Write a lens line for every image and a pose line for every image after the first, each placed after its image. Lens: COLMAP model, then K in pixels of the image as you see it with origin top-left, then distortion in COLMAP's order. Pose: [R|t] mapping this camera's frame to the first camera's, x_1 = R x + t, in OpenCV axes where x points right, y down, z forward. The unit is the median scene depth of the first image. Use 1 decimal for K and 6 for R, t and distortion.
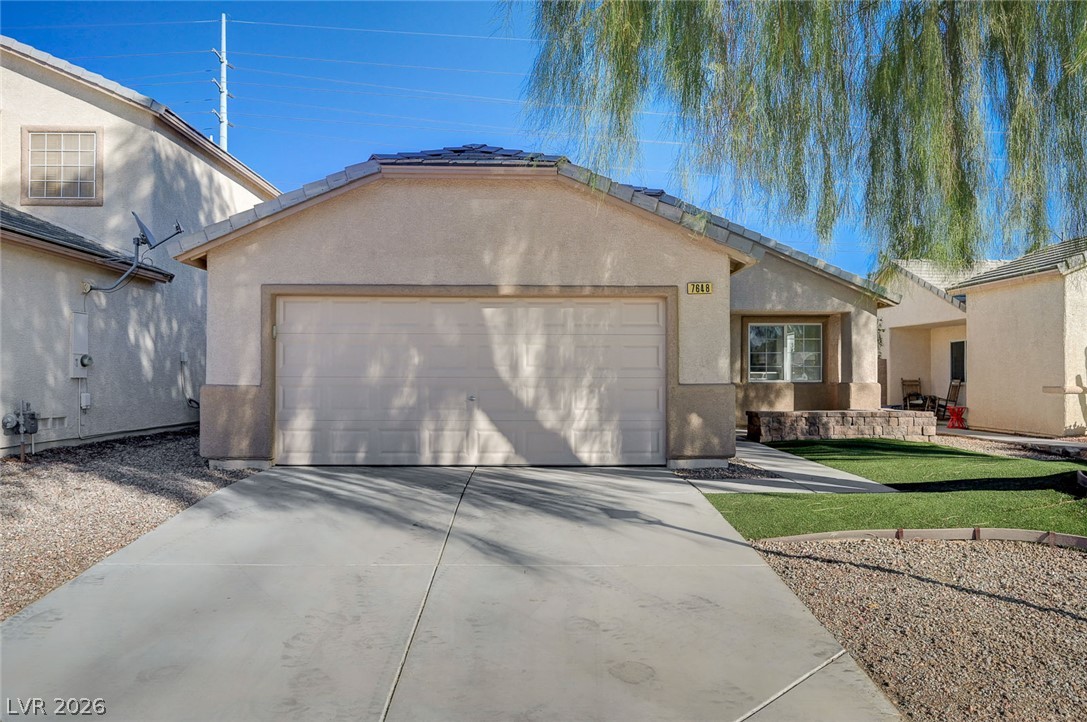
lens RADIAL K [[785.3, 0, 540.8], [0, 785.3, 363.5], [0, 0, 1]] dist [-0.000575, -0.000311]
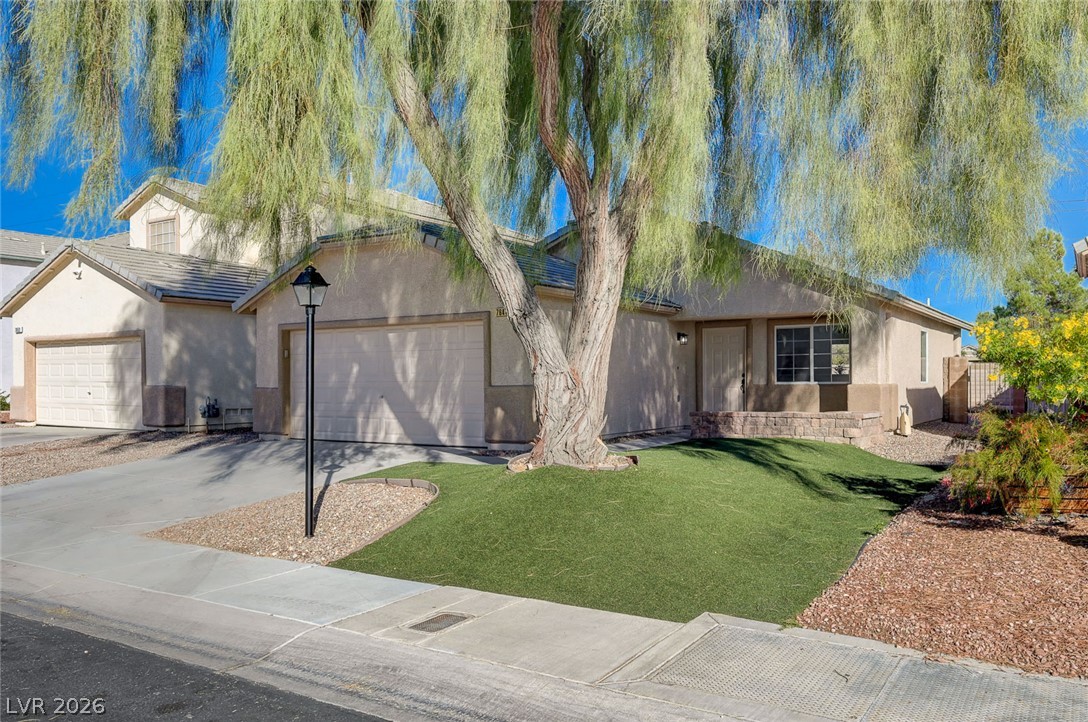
lens RADIAL K [[878.2, 0, 544.0], [0, 878.2, 361.0], [0, 0, 1]] dist [0.002311, 0.000227]
pose [[0.830948, -0.019301, -0.556015, 0.702341], [0.015598, 0.999813, -0.011397, 0.001989], [0.556131, 0.000798, 0.831094, -0.115177]]
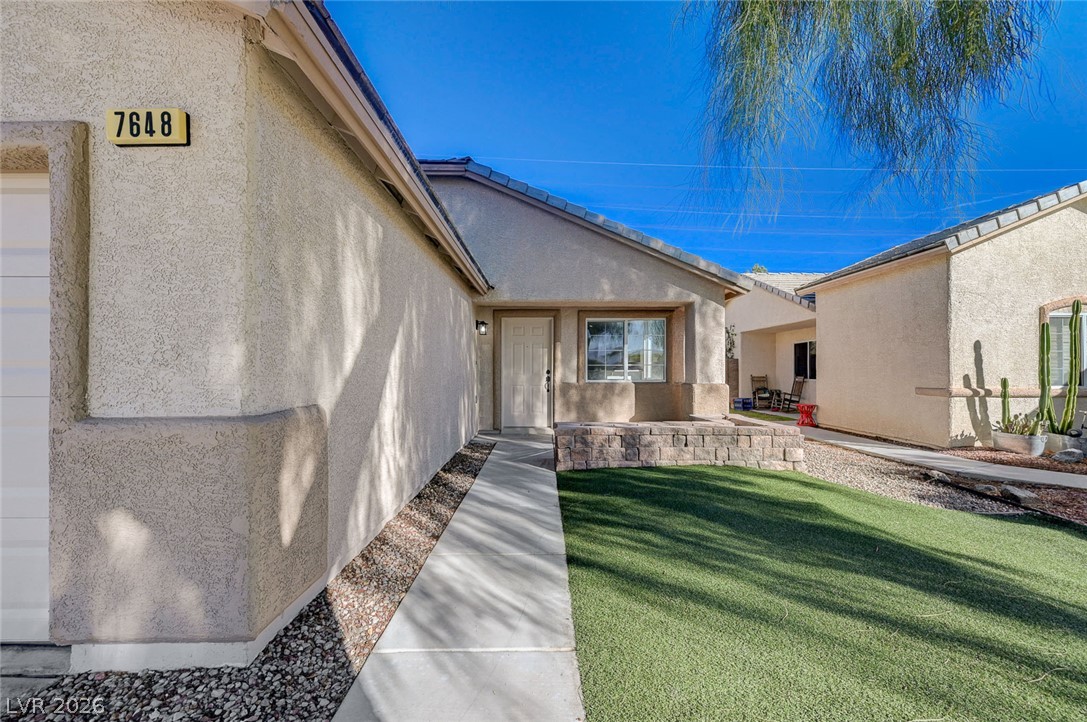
lens RADIAL K [[427.0, 0, 544.9], [0, 427.0, 364.9], [0, 0, 1]] dist [-0.002340, 0.000158]
pose [[0.999887, -0.001895, -0.014886, 0.243591], [0.001937, 0.999994, 0.002797, 0.002287], [0.014880, -0.002826, 0.999885, 0.541755]]
